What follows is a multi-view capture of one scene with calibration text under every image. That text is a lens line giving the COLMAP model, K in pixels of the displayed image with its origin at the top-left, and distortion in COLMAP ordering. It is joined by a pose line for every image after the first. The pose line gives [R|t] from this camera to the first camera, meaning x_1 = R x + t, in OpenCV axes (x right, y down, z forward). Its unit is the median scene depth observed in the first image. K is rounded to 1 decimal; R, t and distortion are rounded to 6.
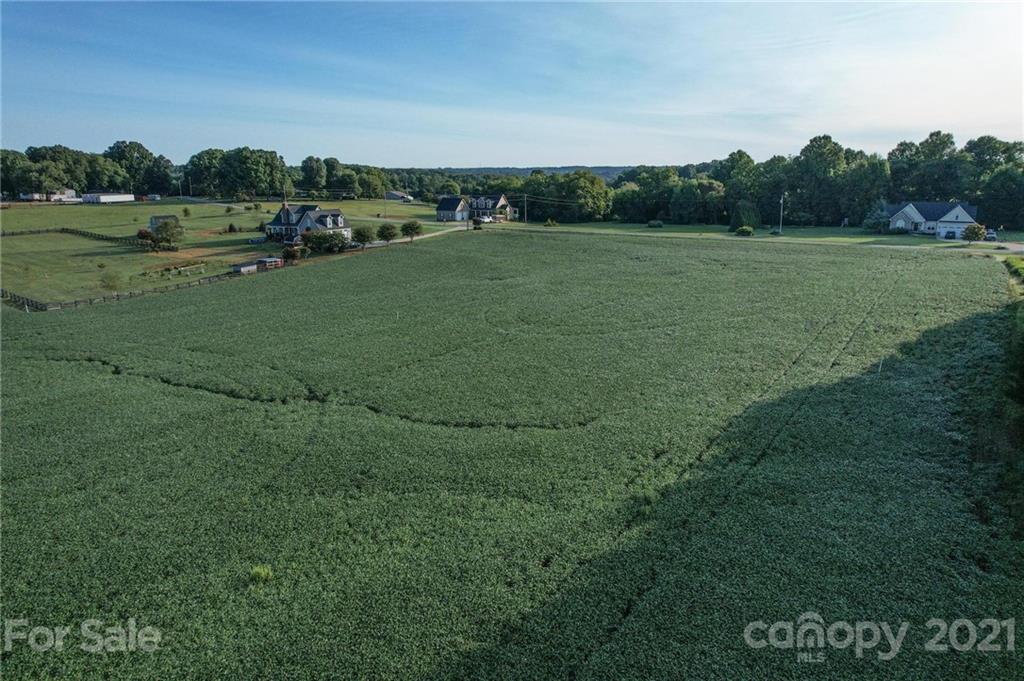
lens RADIAL K [[656.2, 0, 518.0], [0, 656.2, 340.7], [0, 0, 1]] dist [-0.065565, 0.054761]
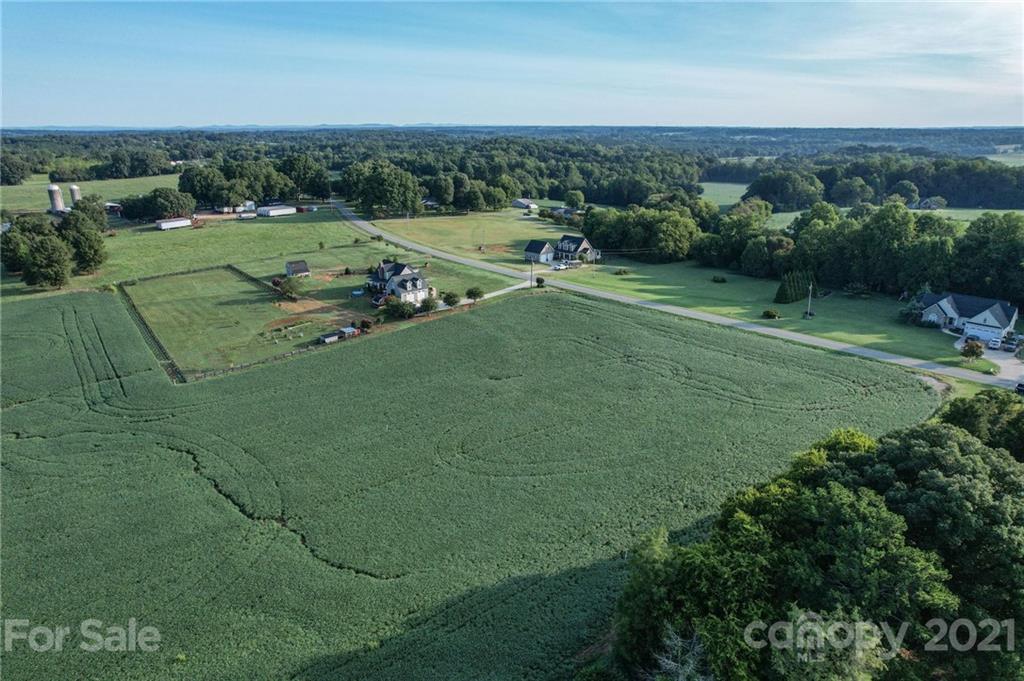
lens RADIAL K [[656.2, 0, 512.5], [0, 656.2, 342.7], [0, 0, 1]] dist [-0.065565, 0.054761]
pose [[0.966165, 0.076184, -0.246415, 0.143149], [-0.061739, 0.995919, 0.065836, -0.115096], [0.250425, -0.048395, 0.966926, -0.099487]]
